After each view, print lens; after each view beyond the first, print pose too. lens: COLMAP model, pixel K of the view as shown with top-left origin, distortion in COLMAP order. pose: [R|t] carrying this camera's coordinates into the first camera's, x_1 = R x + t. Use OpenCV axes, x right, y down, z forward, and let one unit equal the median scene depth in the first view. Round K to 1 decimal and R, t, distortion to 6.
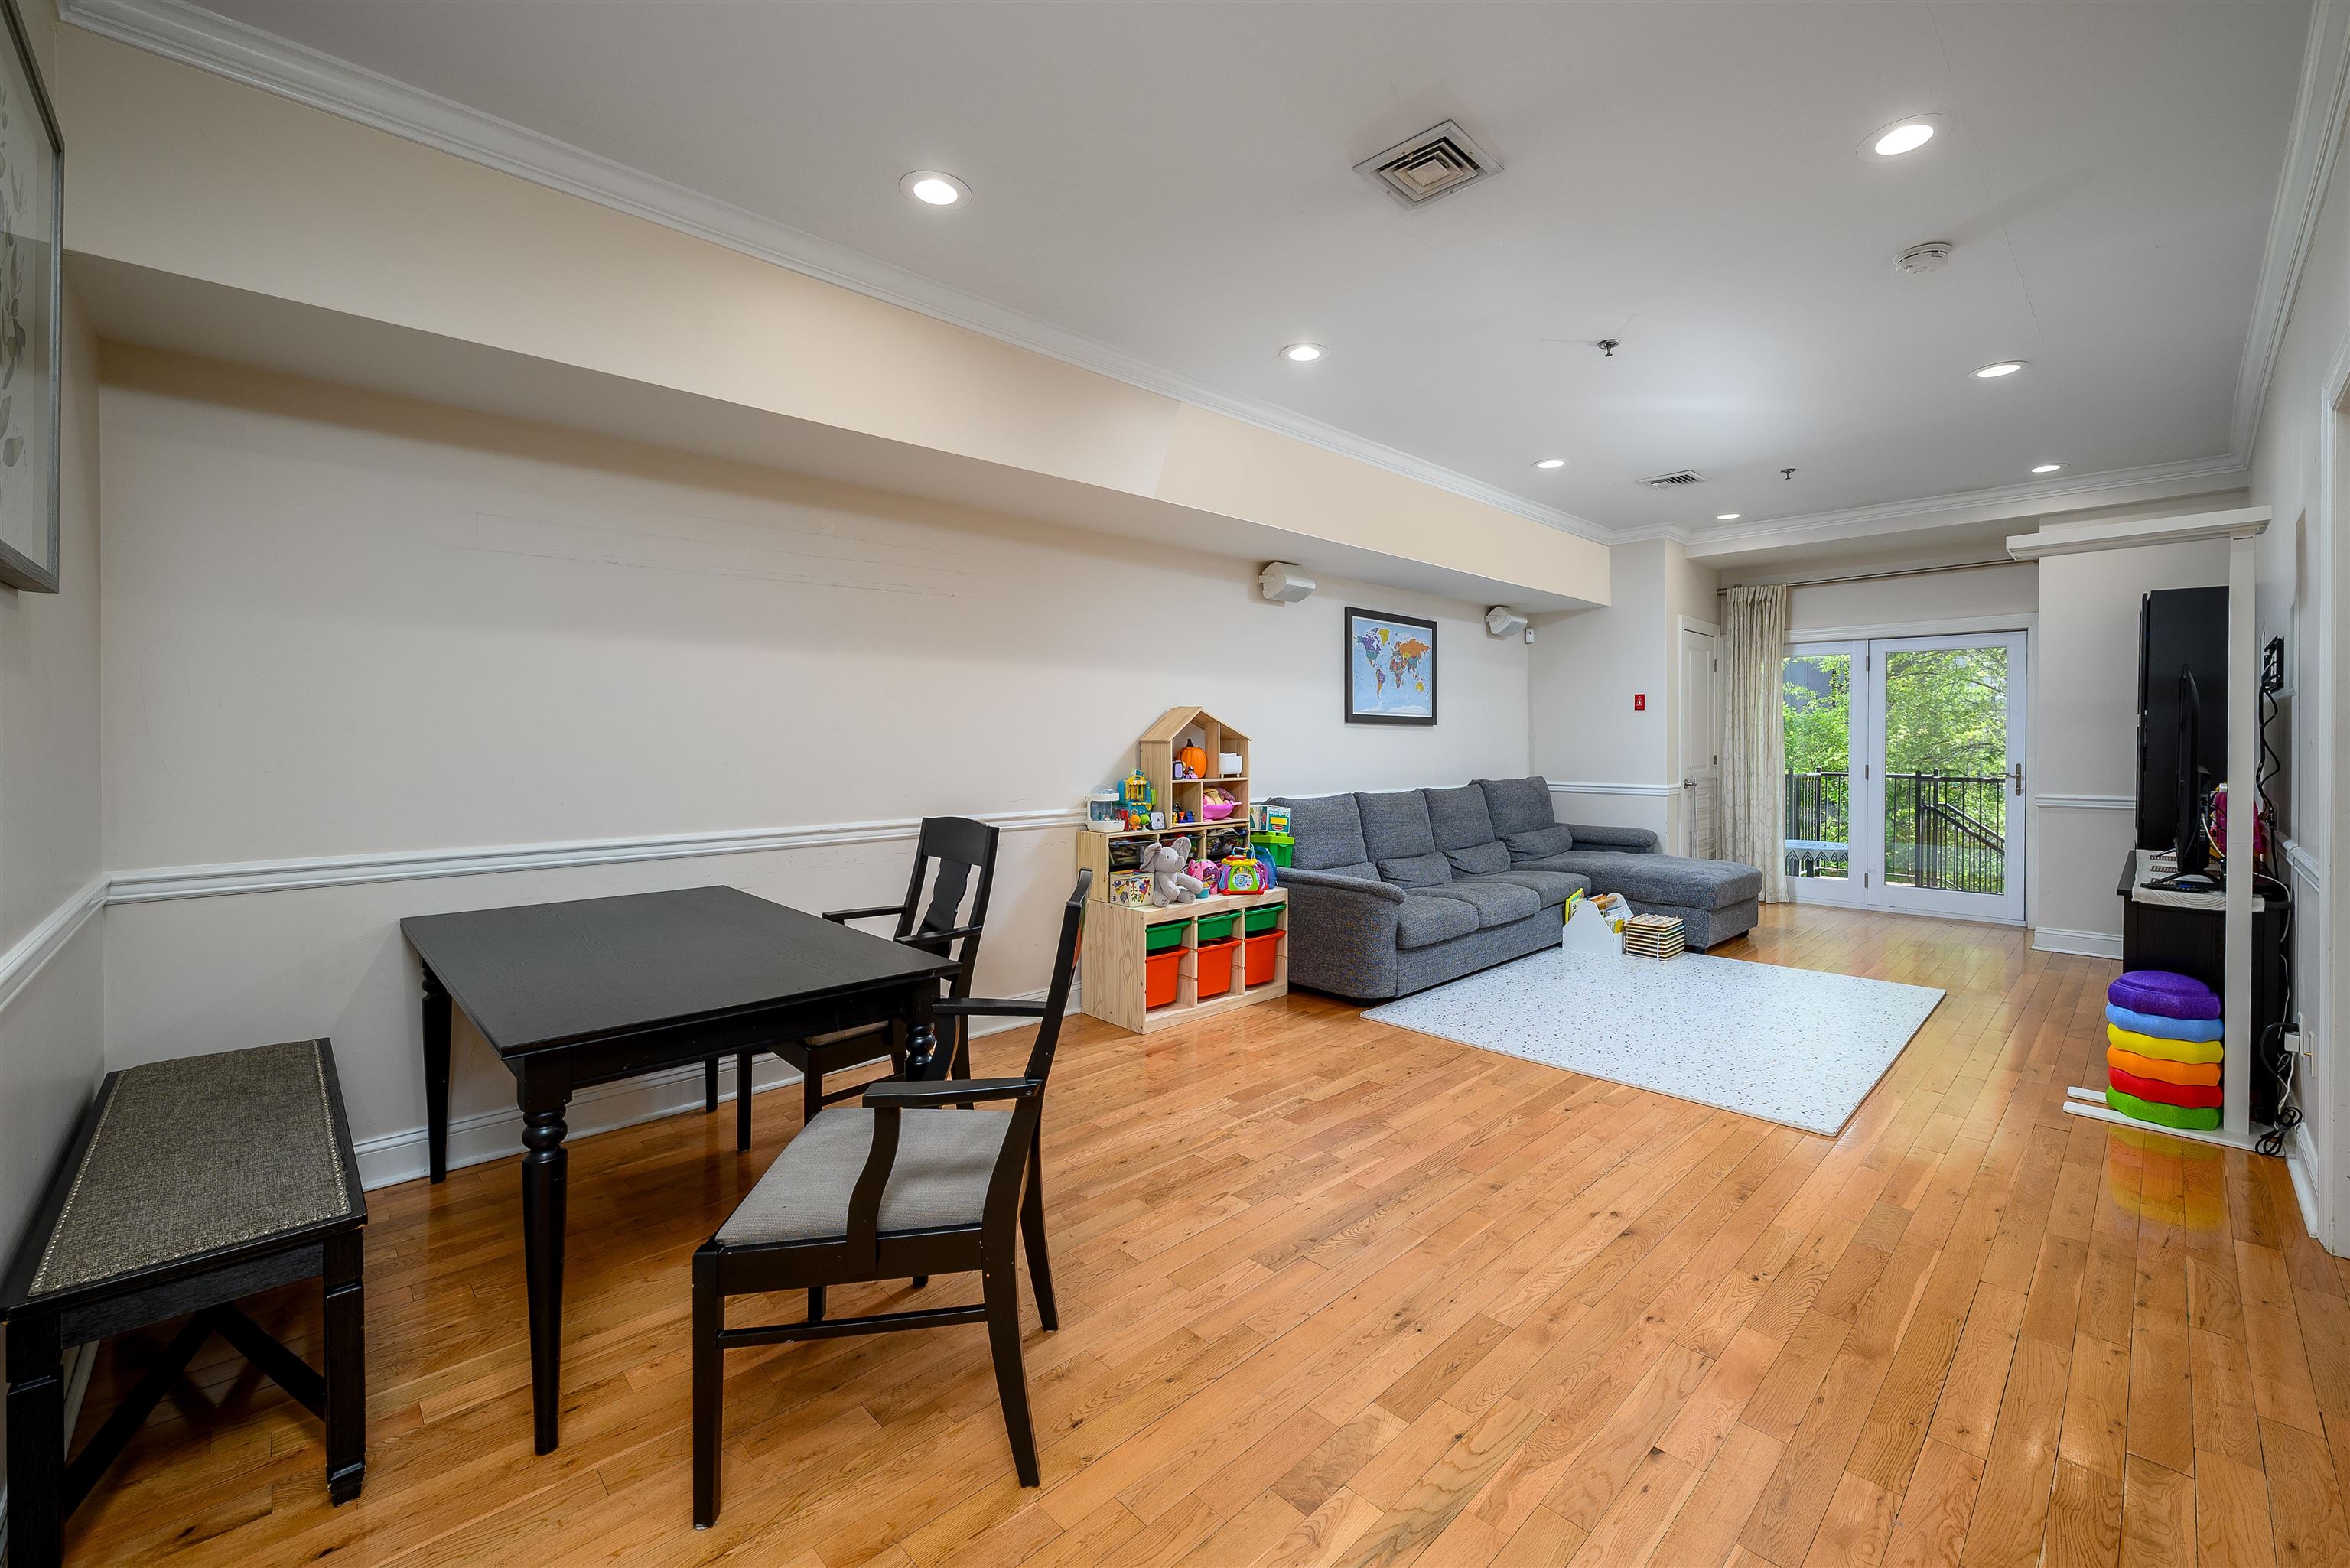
lens RADIAL K [[963.0, 0, 1187.3], [0, 963.0, 743.3], [0, 0, 1]] dist [-0.006650, 0.002681]
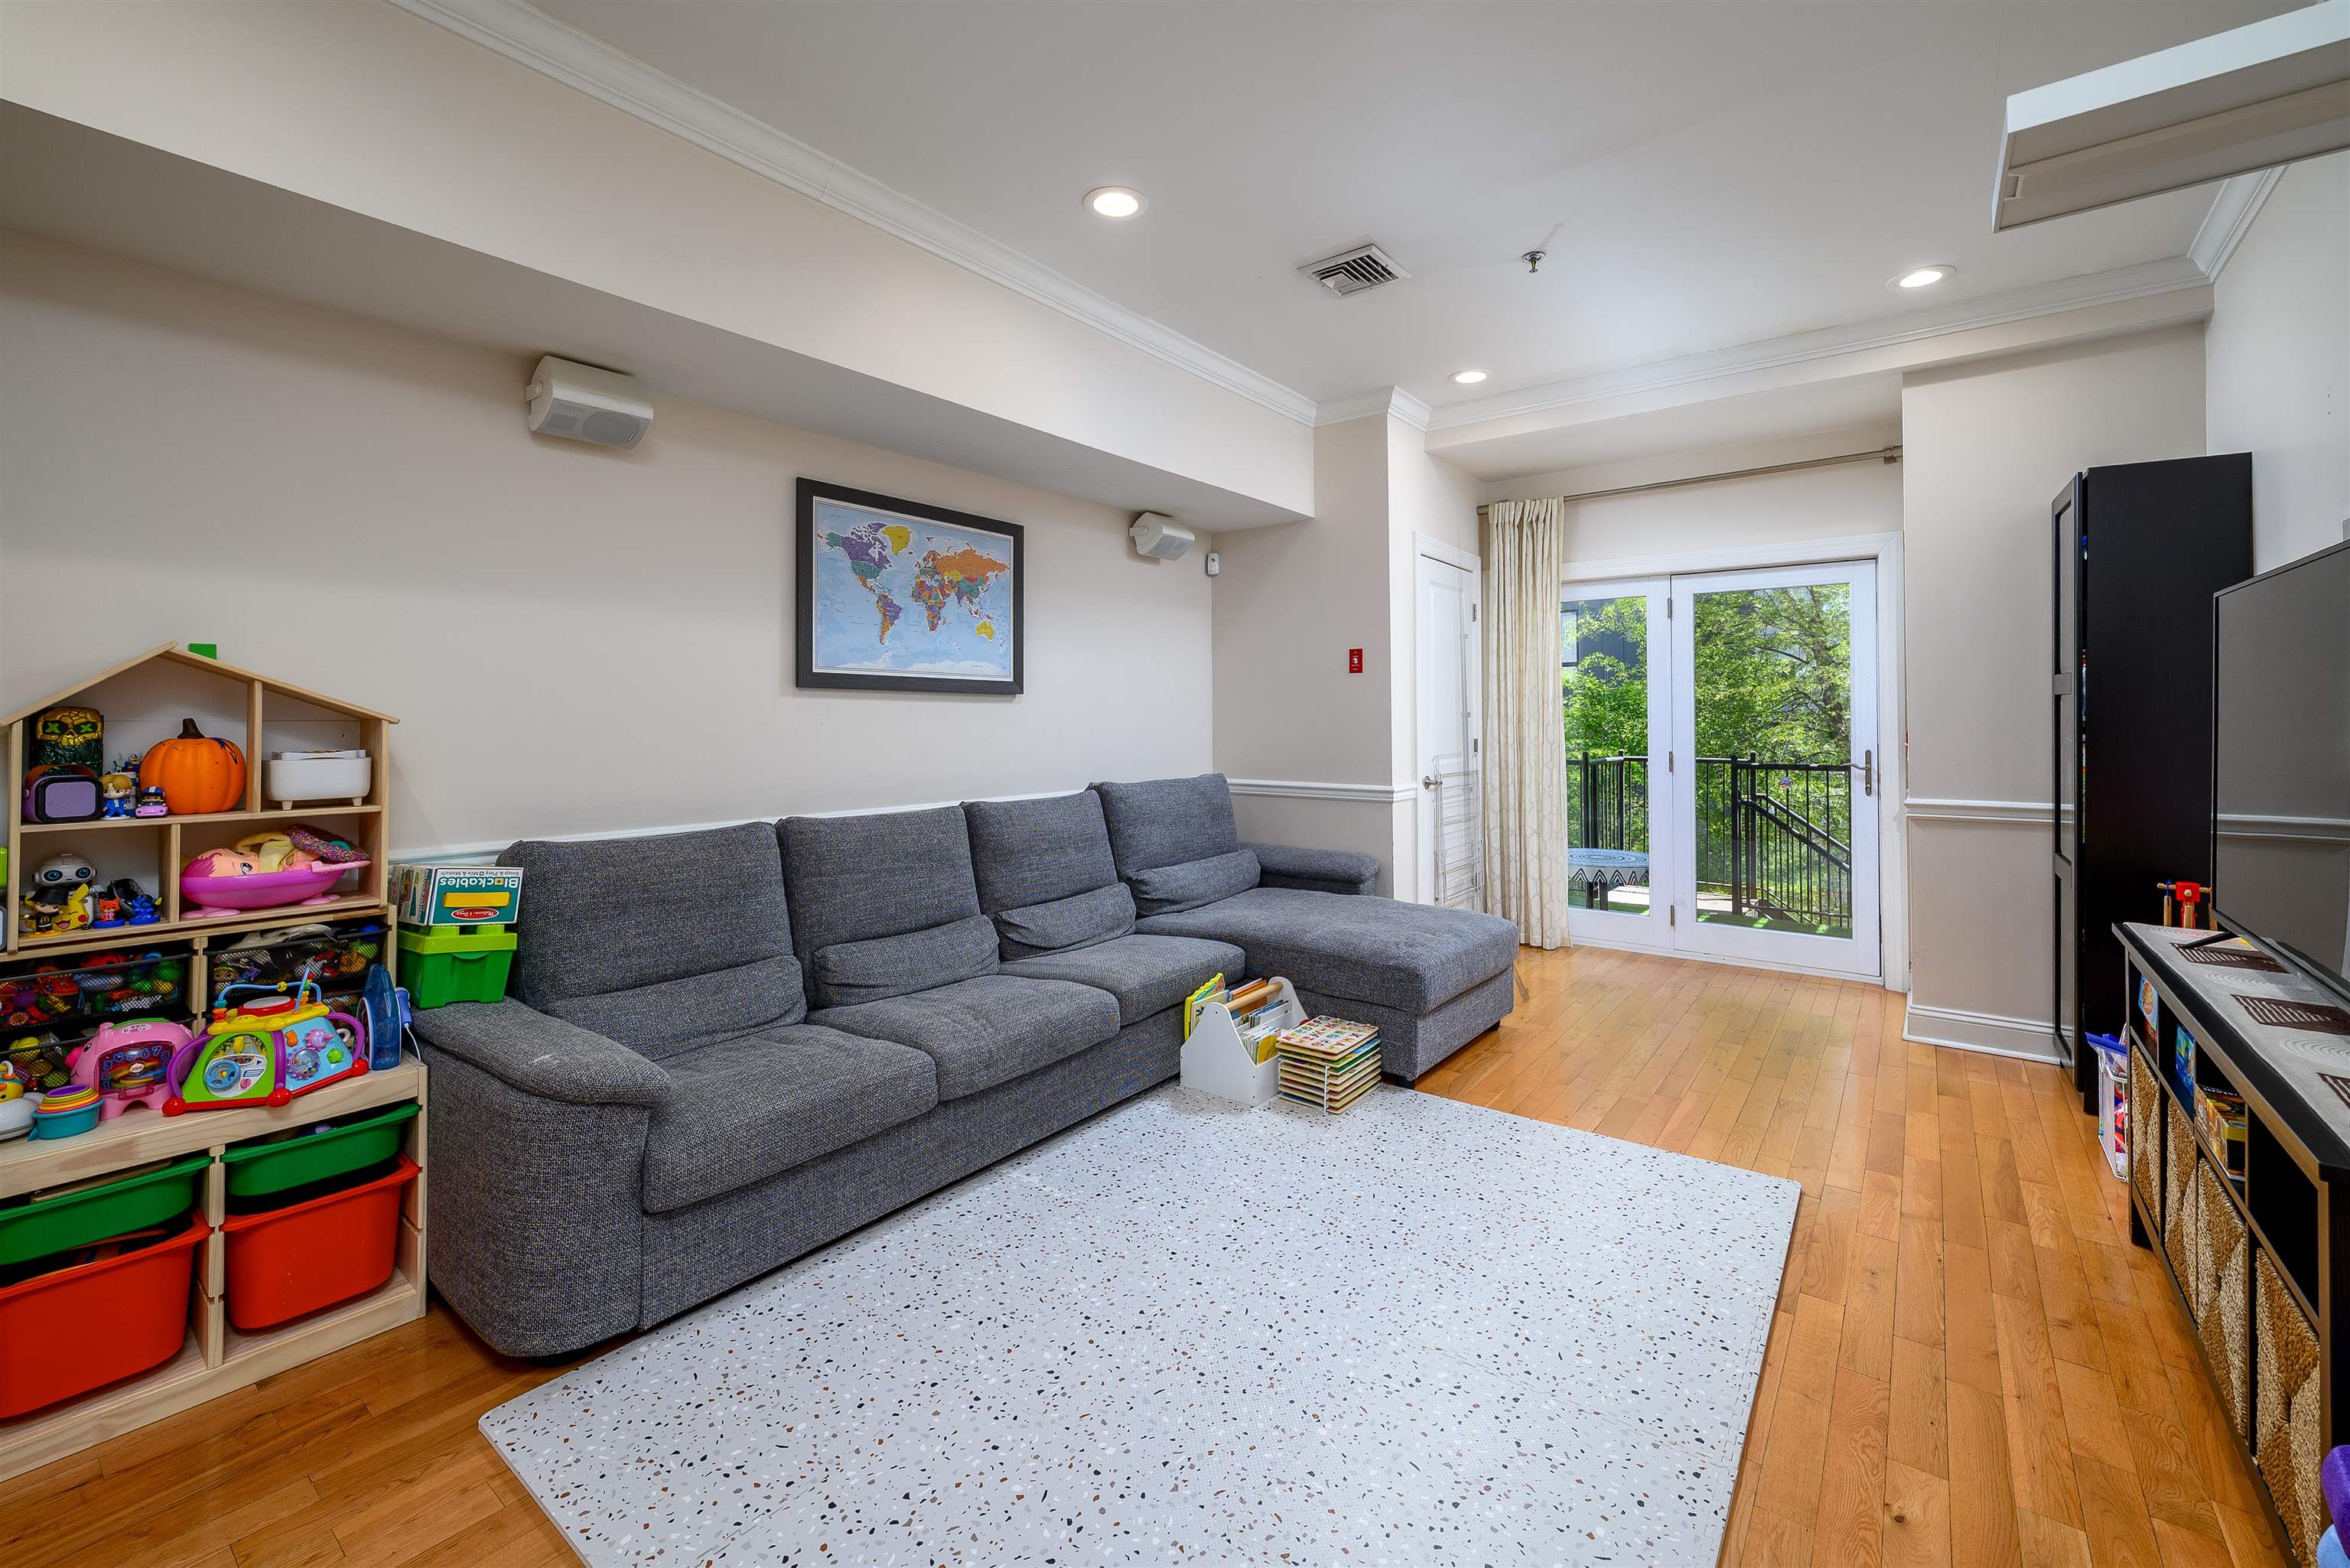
lens RADIAL K [[963.0, 0, 1196.4], [0, 963.0, 710.7], [0, 0, 1]] dist [-0.006650, 0.002681]
pose [[0.988617, -0.002285, 0.150440, 0.300984], [0.003938, 0.999935, -0.010694, -0.001818], [-0.150406, 0.011165, 0.988561, 0.414397]]
